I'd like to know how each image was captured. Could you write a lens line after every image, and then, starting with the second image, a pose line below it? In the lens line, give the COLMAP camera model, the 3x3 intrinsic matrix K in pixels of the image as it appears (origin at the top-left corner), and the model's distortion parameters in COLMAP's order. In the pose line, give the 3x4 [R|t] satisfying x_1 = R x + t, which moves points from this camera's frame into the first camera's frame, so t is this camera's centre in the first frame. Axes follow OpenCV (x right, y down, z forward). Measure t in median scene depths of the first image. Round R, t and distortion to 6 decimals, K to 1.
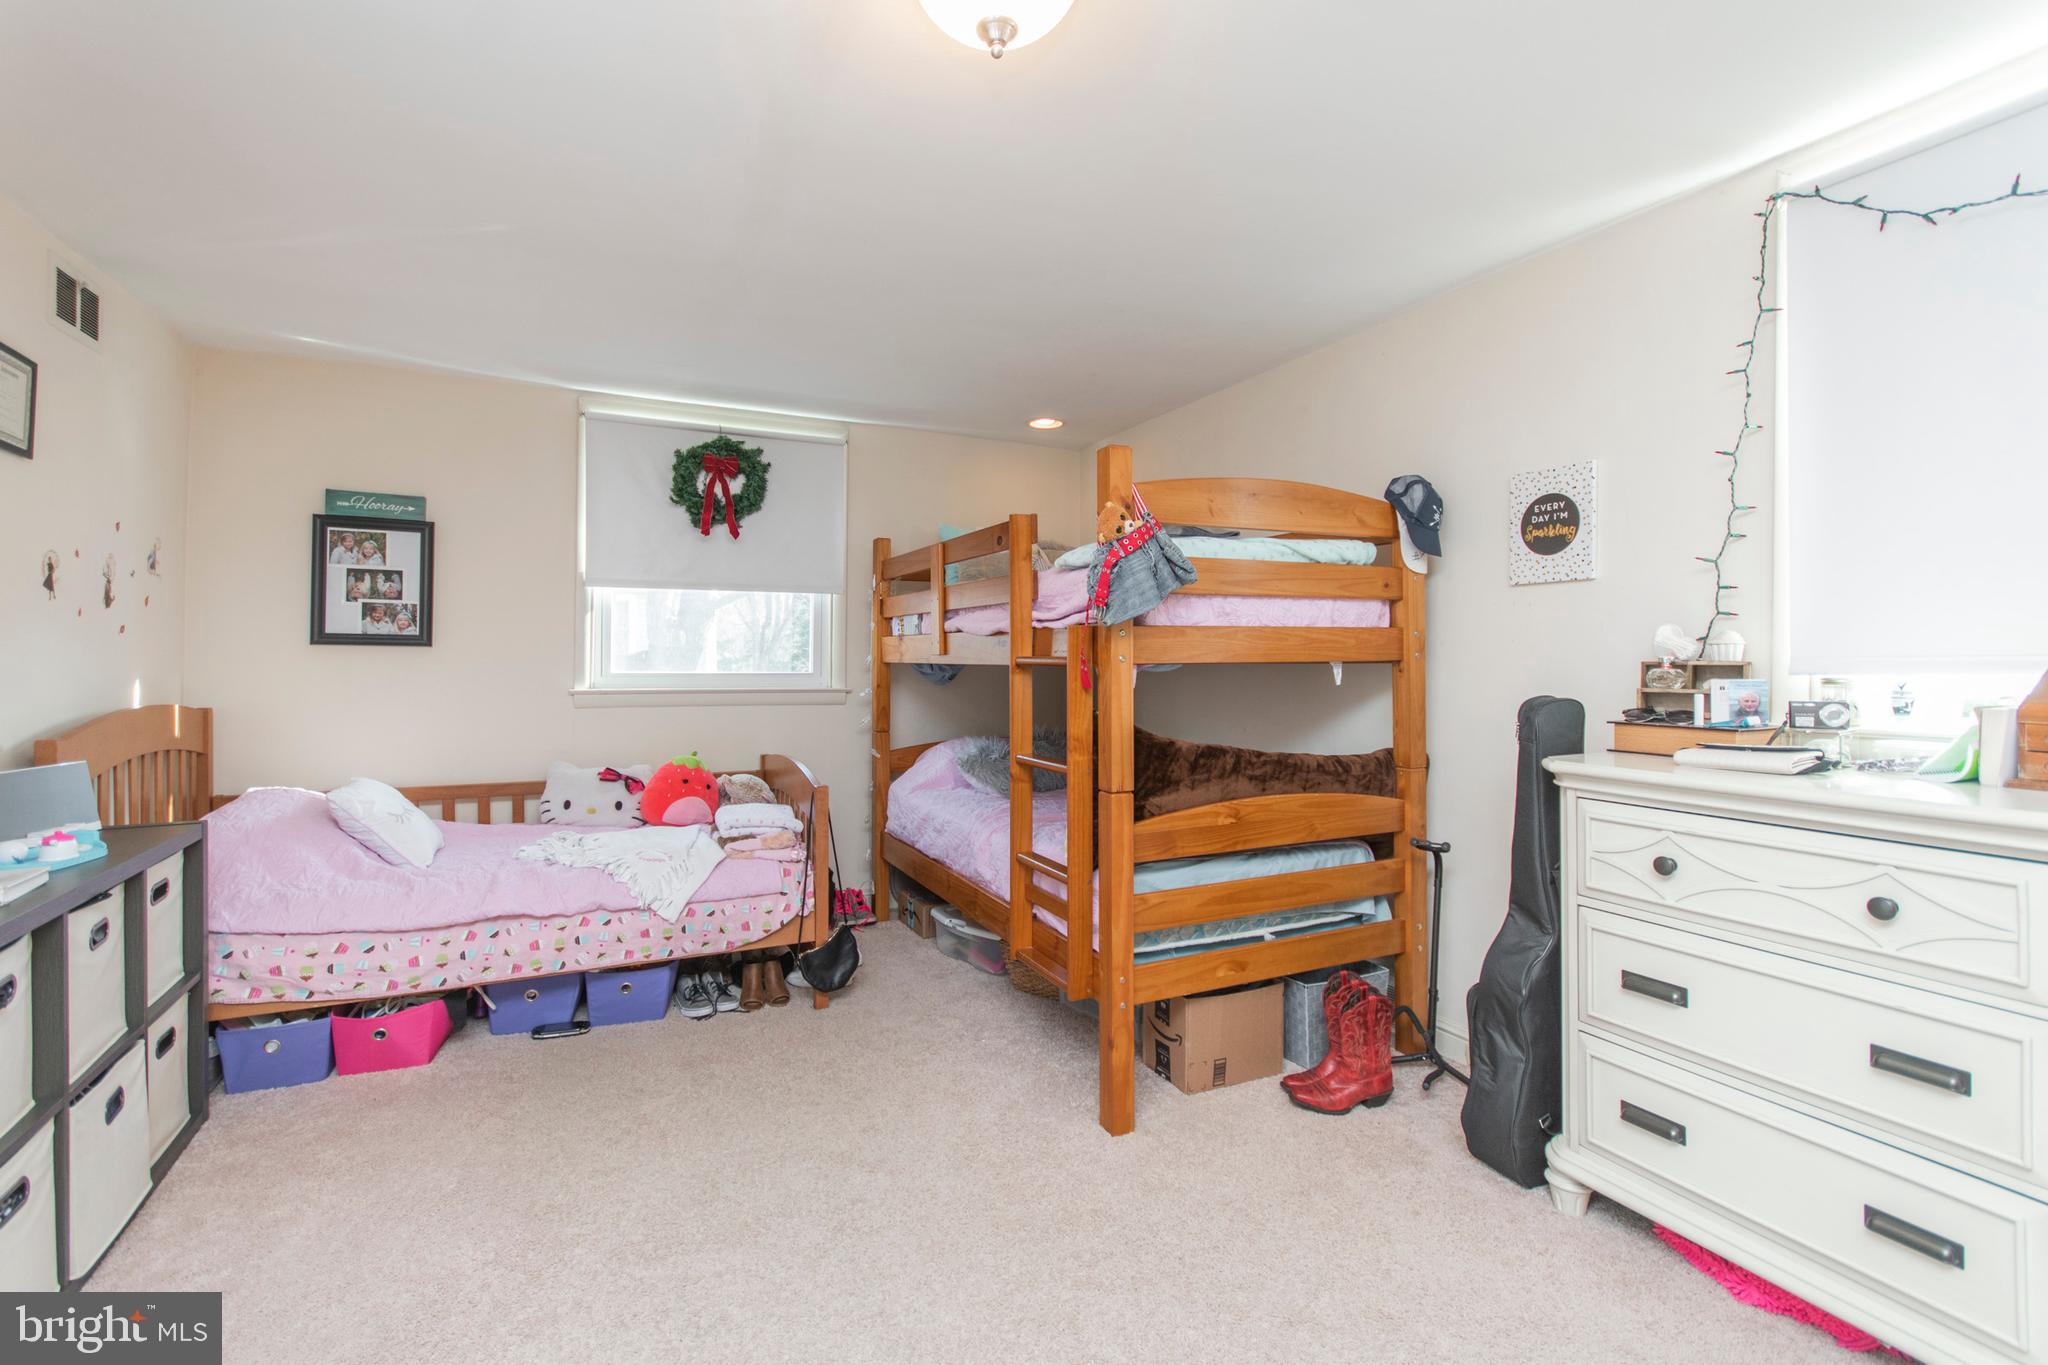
lens RADIAL K [[903.9, 0, 982.0], [0, 903.9, 654.3], [0, 0, 1]] dist [0.001939, 0.001961]
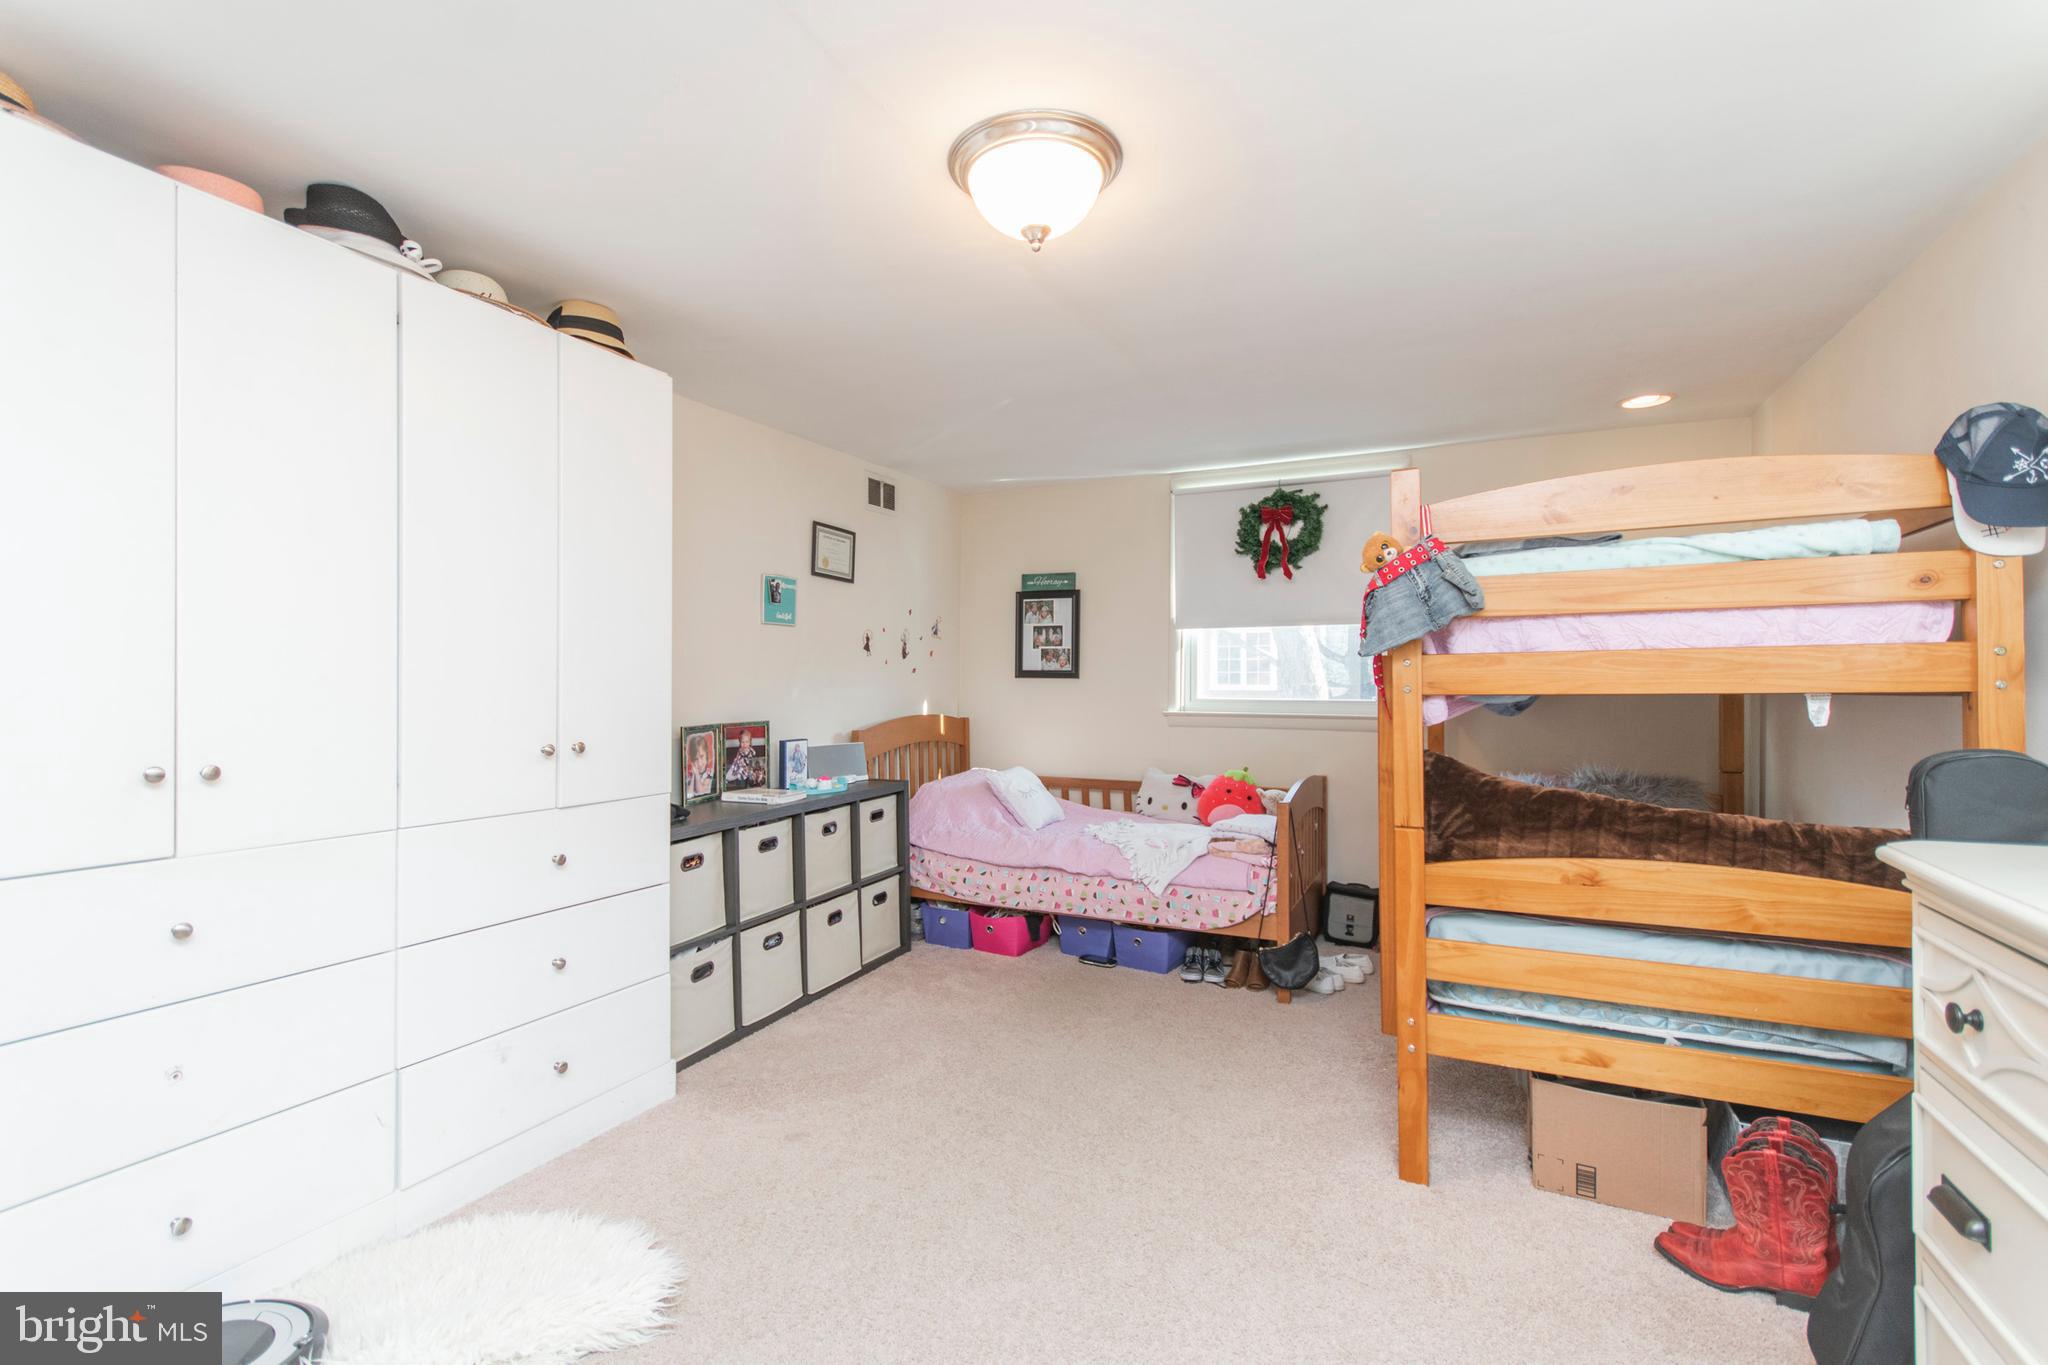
lens RADIAL K [[903.9, 0, 1020.5], [0, 903.9, 682.5], [0, 0, 1]] dist [0.001939, 0.001961]
pose [[0.632915, -0.003216, -0.774214, 0.508166], [0.005397, 0.999985, 0.000258, -0.003843], [0.774202, -0.004342, 0.632924, 0.052479]]
